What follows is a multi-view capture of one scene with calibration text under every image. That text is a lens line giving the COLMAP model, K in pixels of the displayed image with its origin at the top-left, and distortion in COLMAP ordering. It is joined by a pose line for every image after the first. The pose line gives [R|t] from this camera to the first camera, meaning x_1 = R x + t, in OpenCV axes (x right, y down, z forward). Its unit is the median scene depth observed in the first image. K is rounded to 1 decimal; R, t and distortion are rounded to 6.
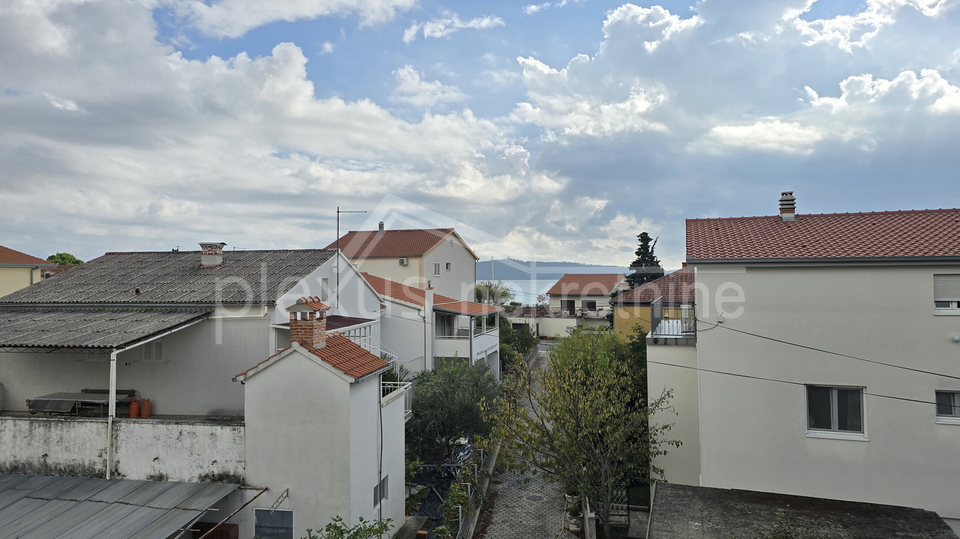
lens RADIAL K [[633.7, 0, 466.6], [0, 633.7, 268.5], [0, 0, 1]] dist [0.055732, -0.050631]
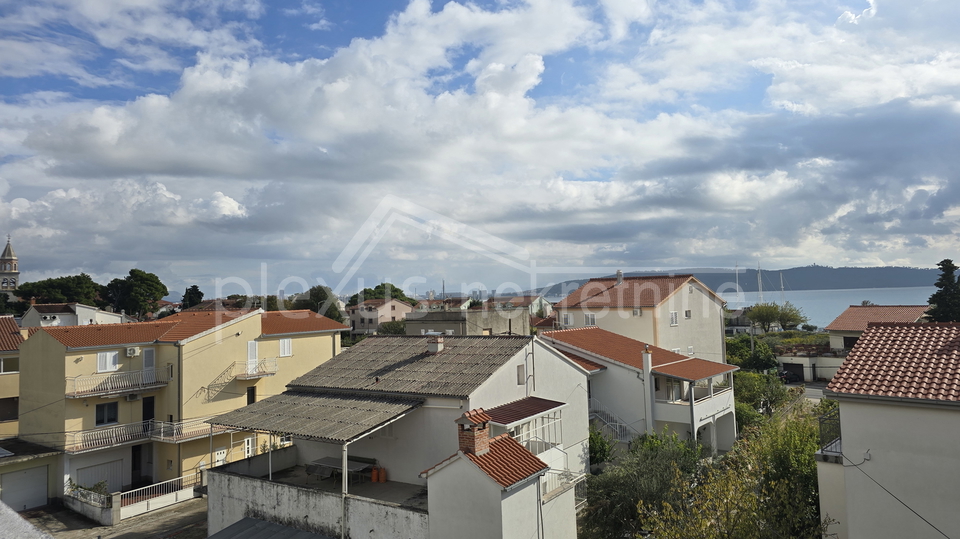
lens RADIAL K [[633.7, 0, 484.6], [0, 633.7, 262.2], [0, 0, 1]] dist [0.055732, -0.050631]
pose [[0.914306, -0.047976, -0.402173, 0.231179], [0.036035, 0.998658, -0.037209, -0.161679], [0.403418, 0.019528, 0.914807, -0.090518]]
